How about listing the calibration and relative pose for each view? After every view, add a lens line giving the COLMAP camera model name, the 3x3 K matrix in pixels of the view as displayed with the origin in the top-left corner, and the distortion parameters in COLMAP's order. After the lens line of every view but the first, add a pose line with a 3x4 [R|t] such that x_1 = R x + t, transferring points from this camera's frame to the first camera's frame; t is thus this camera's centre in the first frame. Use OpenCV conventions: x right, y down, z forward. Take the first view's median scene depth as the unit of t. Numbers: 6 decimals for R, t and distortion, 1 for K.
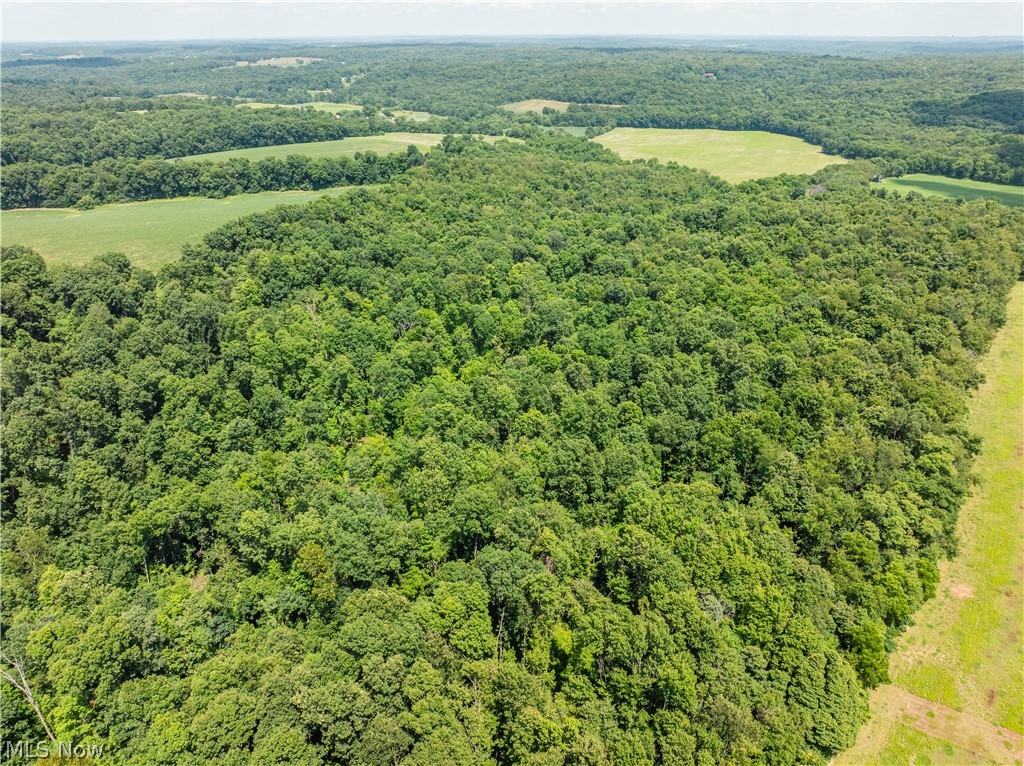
lens RADIAL K [[712.9, 0, 512.0], [0, 712.9, 382.4], [0, 0, 1]] dist [-0.051733, 0.022081]
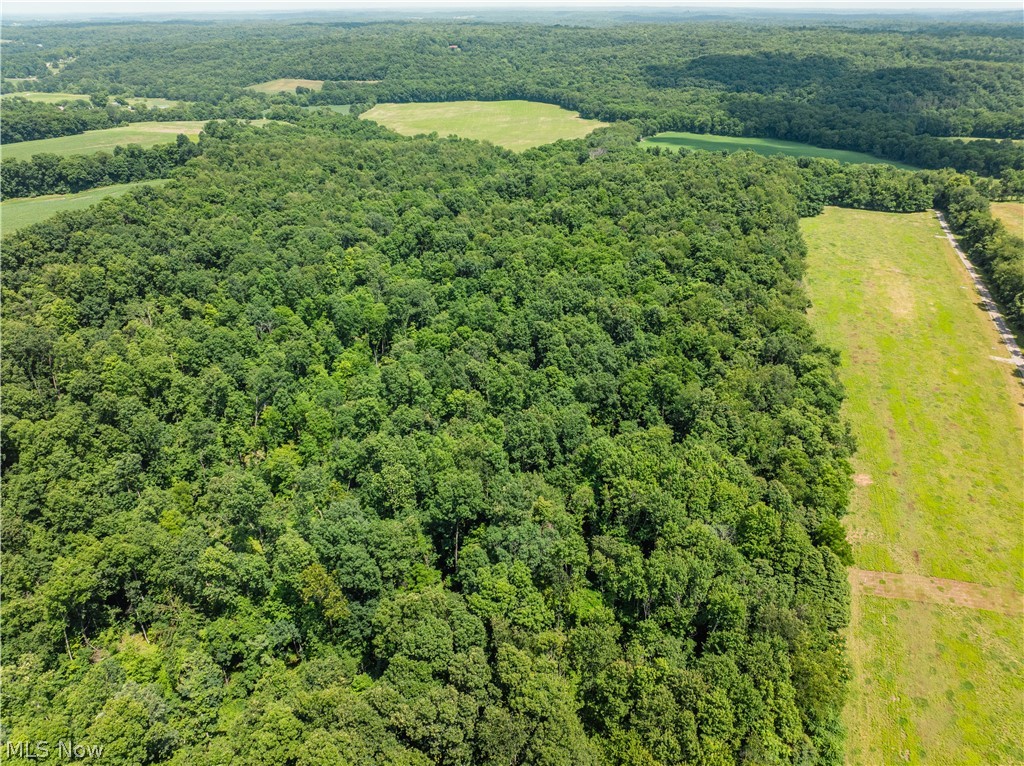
lens RADIAL K [[712.9, 0, 512.4], [0, 712.9, 384.5], [0, 0, 1]] dist [-0.051733, 0.022081]
pose [[0.942700, -0.158322, 0.293683, -0.117523], [0.148562, 0.987350, 0.055400, -0.007990], [-0.298739, -0.008596, 0.954296, 0.015893]]
